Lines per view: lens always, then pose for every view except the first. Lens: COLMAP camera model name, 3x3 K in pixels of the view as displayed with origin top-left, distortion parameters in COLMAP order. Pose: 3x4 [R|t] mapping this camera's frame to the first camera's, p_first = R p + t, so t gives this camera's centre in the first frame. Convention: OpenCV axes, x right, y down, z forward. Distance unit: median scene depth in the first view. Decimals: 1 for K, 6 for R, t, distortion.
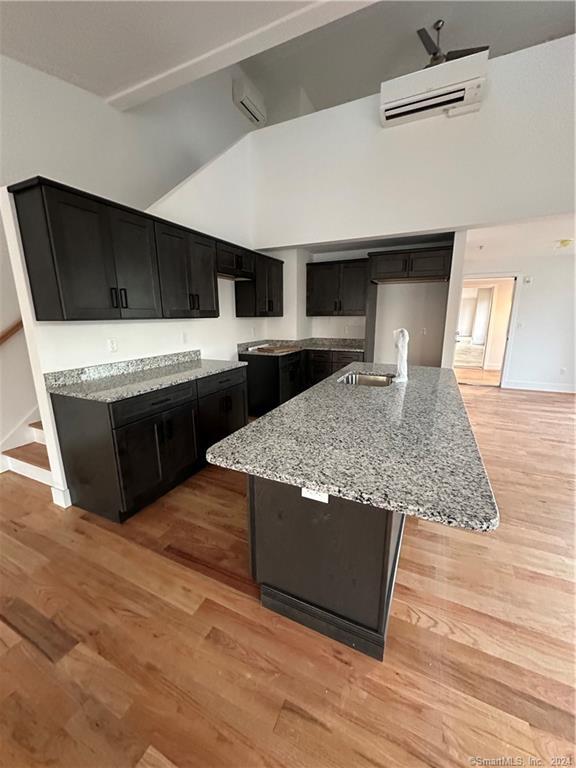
lens RADIAL K [[309.2, 0, 289.9], [0, 309.2, 381.2], [0, 0, 1]] dist [-0.001488, -0.000110]
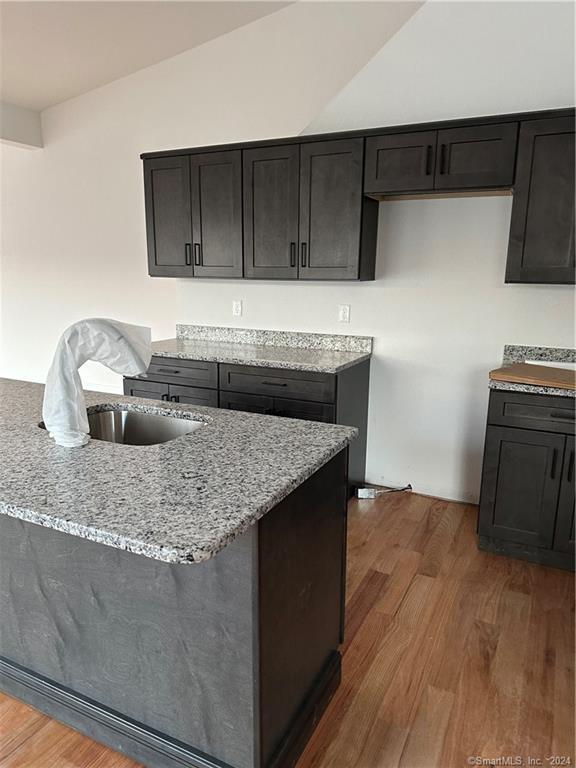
lens RADIAL K [[539.5, 0, 289.5], [0, 539.5, 389.3], [0, 0, 1]] dist [0.054941, -0.054495]
pose [[-0.019603, 0.209234, -0.977669, 0.885174], [-0.226971, 0.951395, 0.208162, -0.230053], [0.973704, 0.225983, 0.028840, 1.060811]]
